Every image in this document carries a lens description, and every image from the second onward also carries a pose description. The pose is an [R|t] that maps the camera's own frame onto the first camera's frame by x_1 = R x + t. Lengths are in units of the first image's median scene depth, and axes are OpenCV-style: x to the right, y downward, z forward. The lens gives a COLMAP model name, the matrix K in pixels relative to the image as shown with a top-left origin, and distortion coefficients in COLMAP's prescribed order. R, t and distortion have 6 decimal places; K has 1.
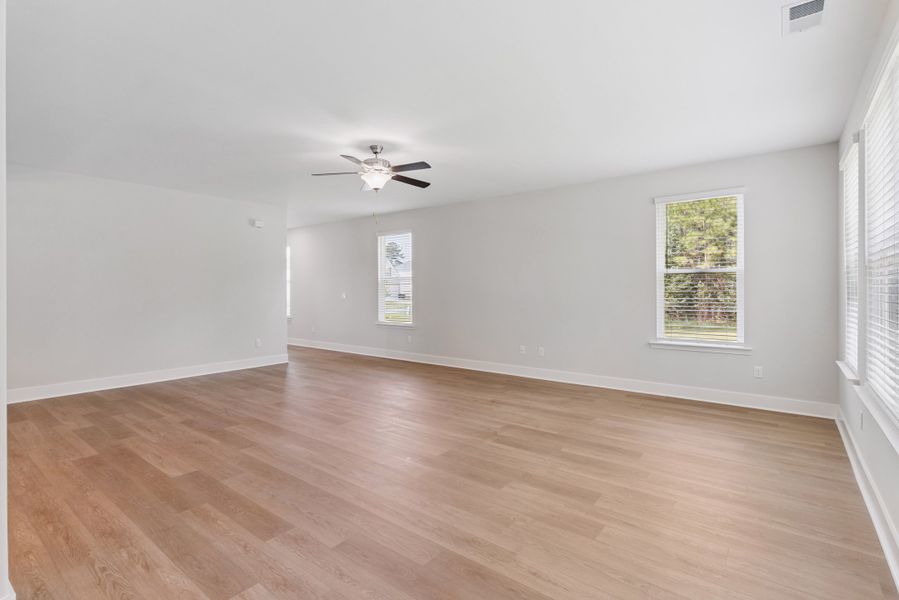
lens RADIAL K [[433.4, 0, 449.0], [0, 433.4, 294.8], [0, 0, 1]] dist [-0.004869, 0.000239]
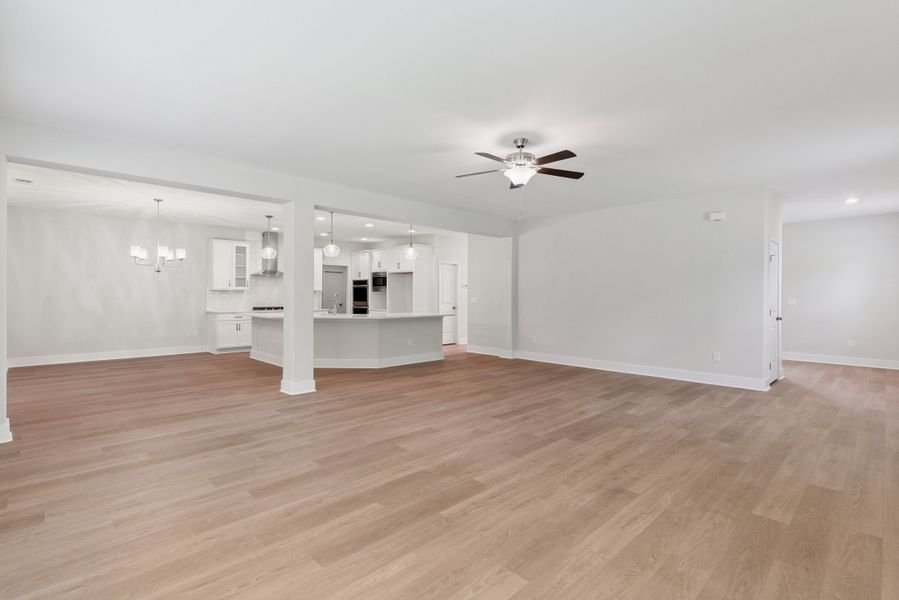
lens RADIAL K [[433.4, 0, 441.4], [0, 433.4, 293.7], [0, 0, 1]] dist [-0.004869, 0.000239]
pose [[-0.147099, 0.001724, -0.989120, 0.965938], [-0.014913, 0.999881, 0.003961, -0.013145], [0.989009, 0.015334, -0.147056, 1.184956]]
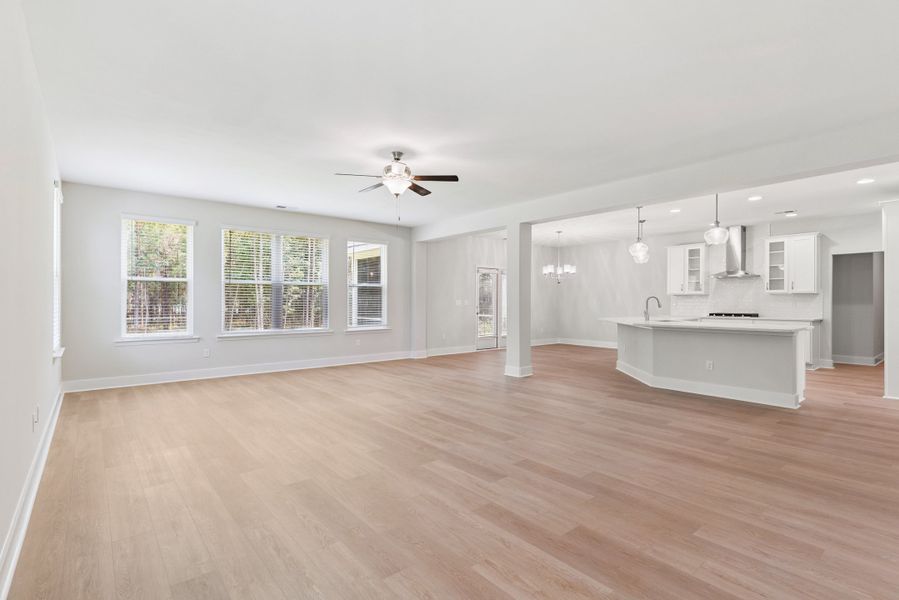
lens RADIAL K [[433.4, 0, 442.7], [0, 433.4, 303.4], [0, 0, 1]] dist [-0.004869, 0.000239]
pose [[-0.973998, 0.001660, 0.226553, -0.622504], [0.005196, 0.999874, 0.015012, 0.000189], [-0.226499, 0.015799, -0.973883, 2.422806]]
